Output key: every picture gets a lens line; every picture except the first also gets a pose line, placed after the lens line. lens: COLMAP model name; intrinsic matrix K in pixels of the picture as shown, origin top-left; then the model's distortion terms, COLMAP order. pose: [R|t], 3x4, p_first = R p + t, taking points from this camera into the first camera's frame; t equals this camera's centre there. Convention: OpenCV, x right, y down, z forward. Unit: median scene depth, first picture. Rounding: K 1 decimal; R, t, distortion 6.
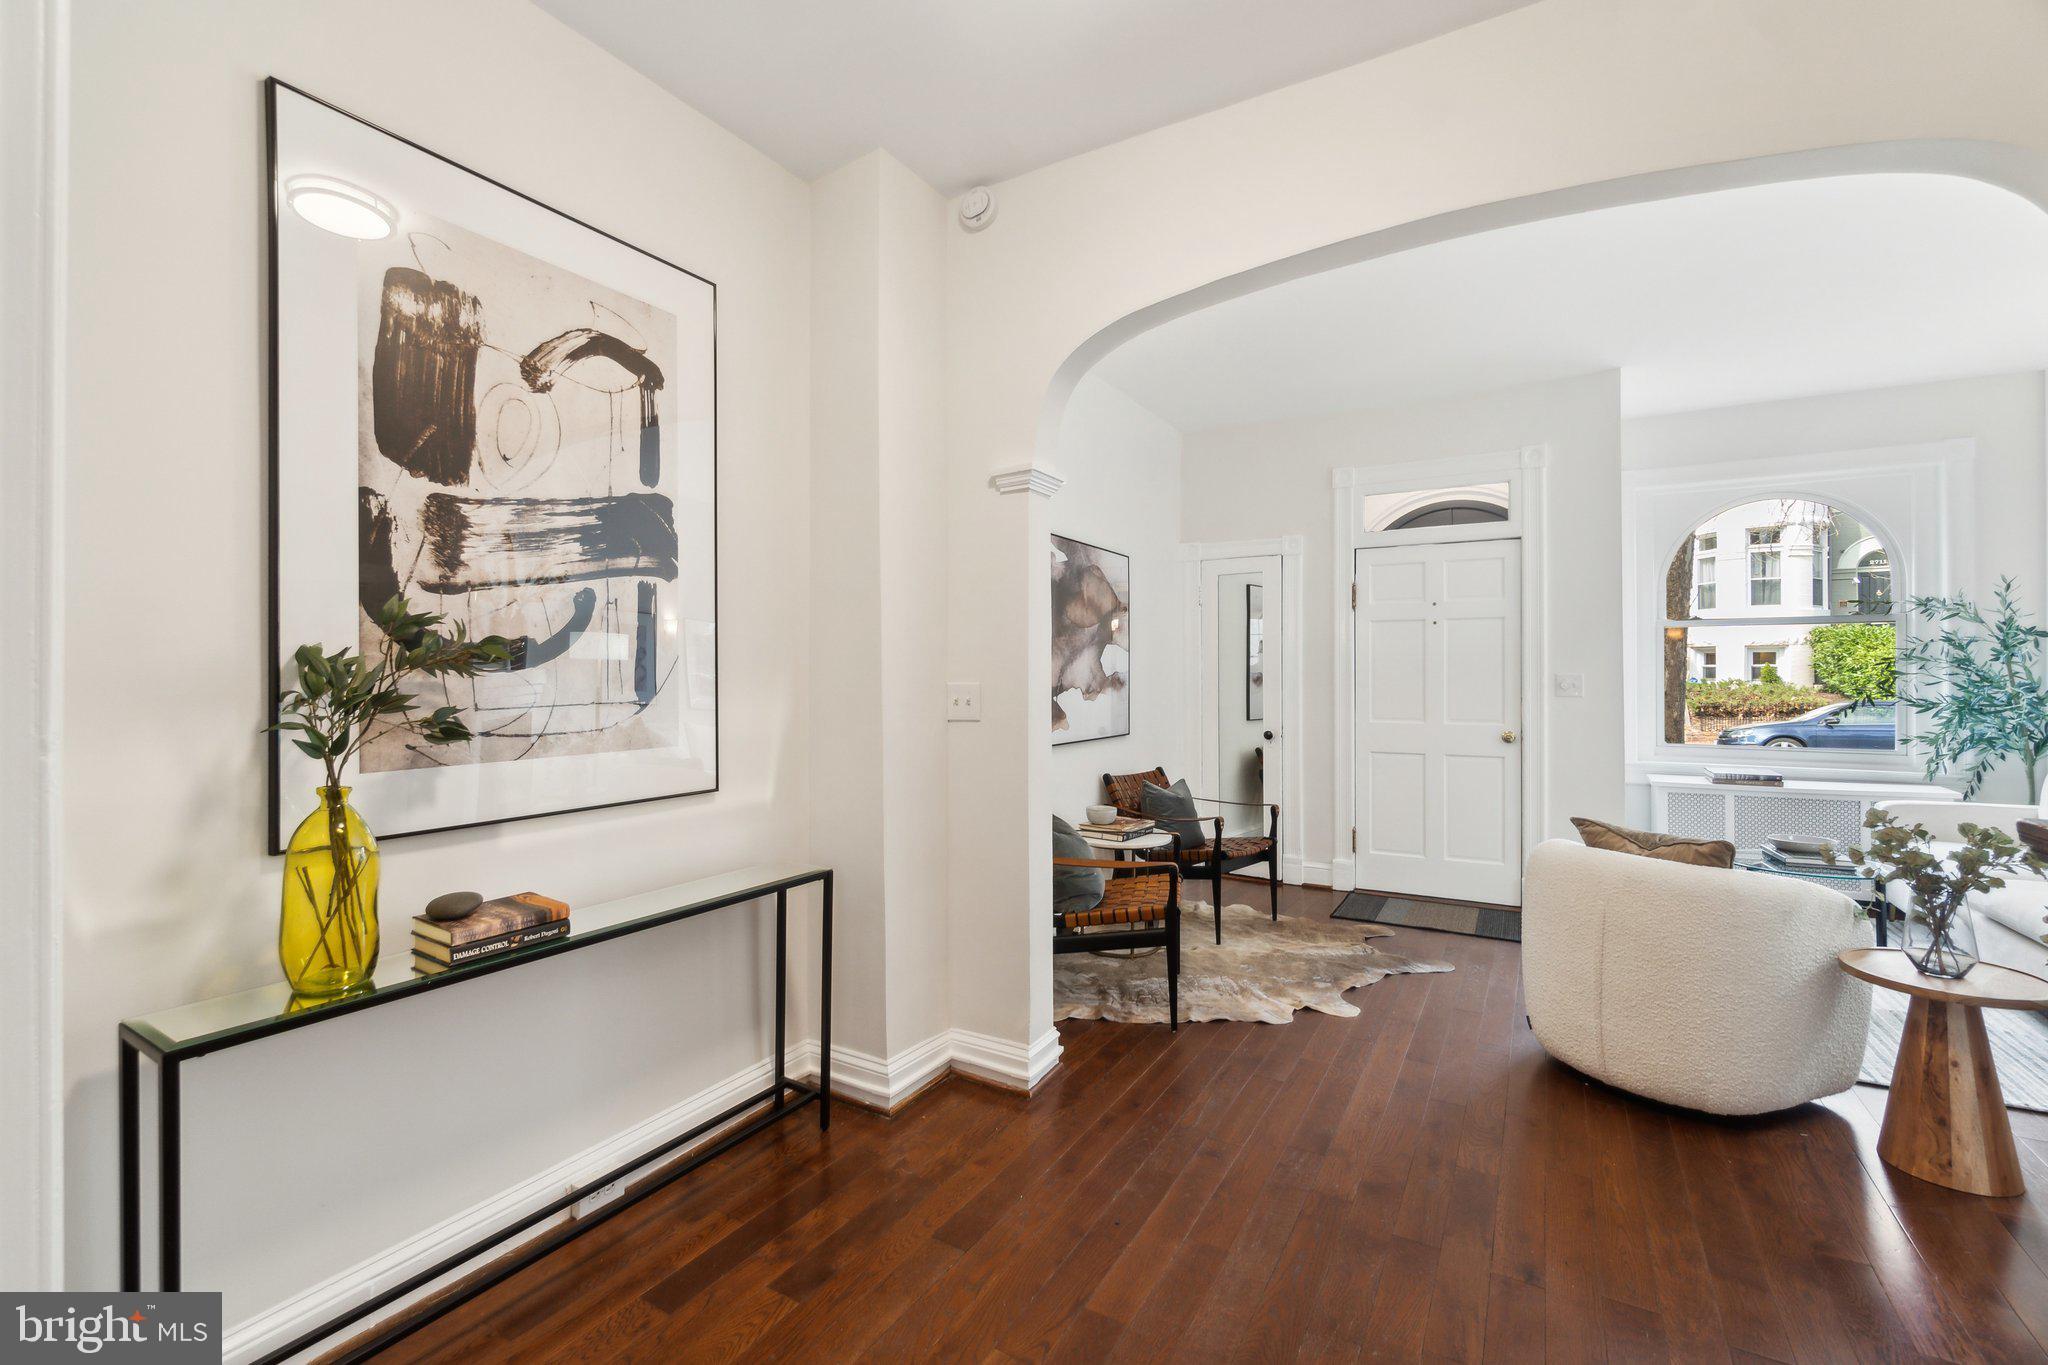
lens RADIAL K [[893.1, 0, 1005.2], [0, 893.1, 676.6], [0, 0, 1]] dist [-0.001905, 0.002526]
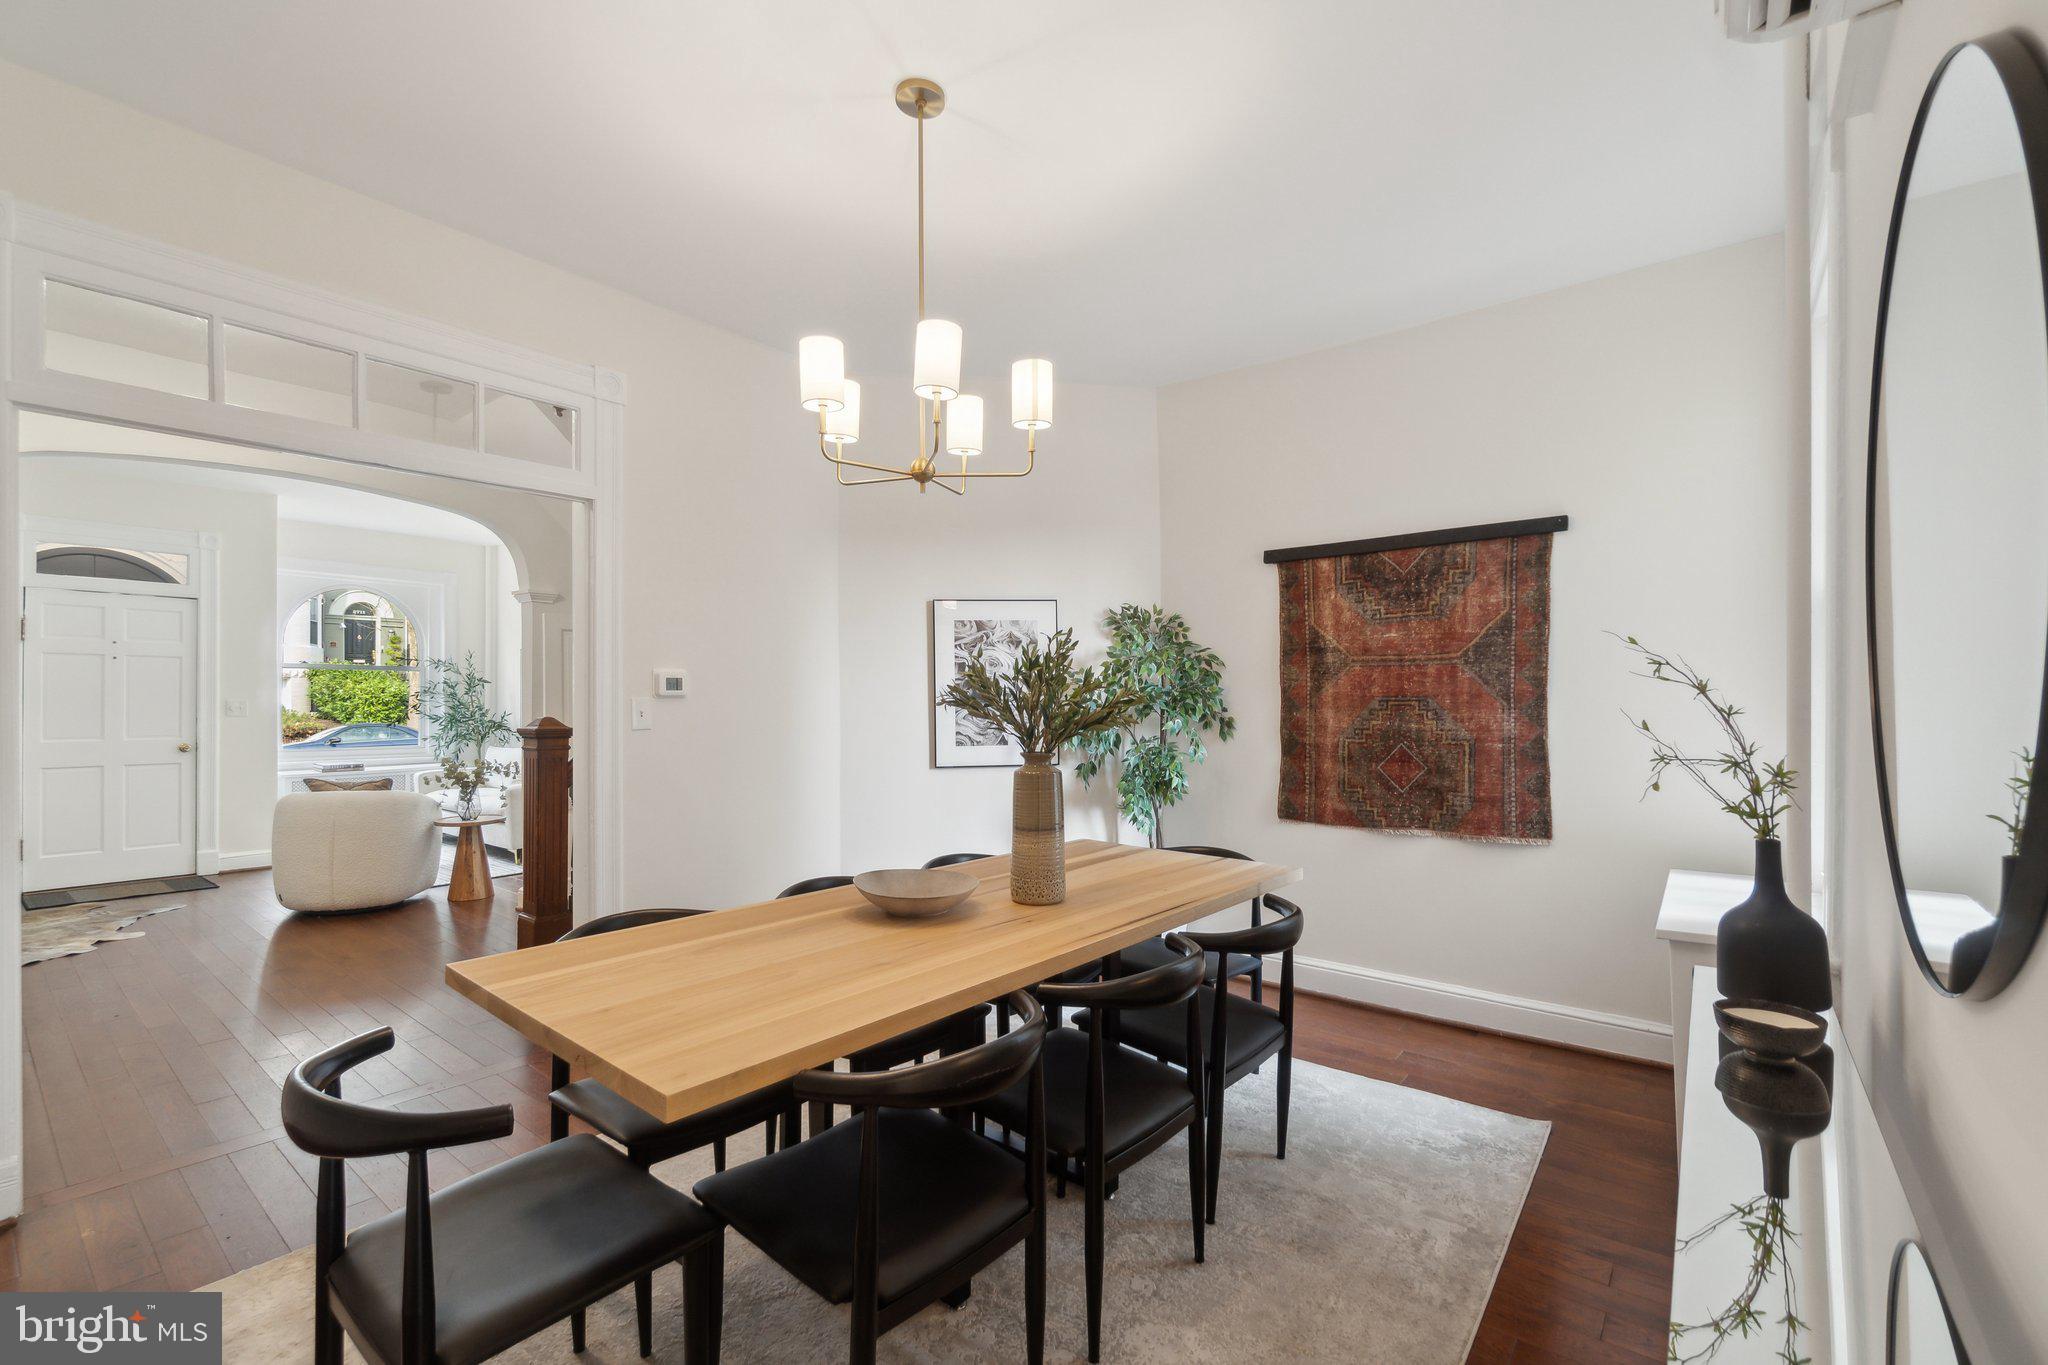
lens RADIAL K [[893.1, 0, 1008.4], [0, 893.1, 700.8], [0, 0, 1]] dist [-0.001905, 0.002526]
pose [[0.154389, 0.005275, 0.987996, -0.555544], [0.000666, 0.999985, -0.005443, 0.006563], [-0.988010, 0.001498, 0.154384, -0.409683]]
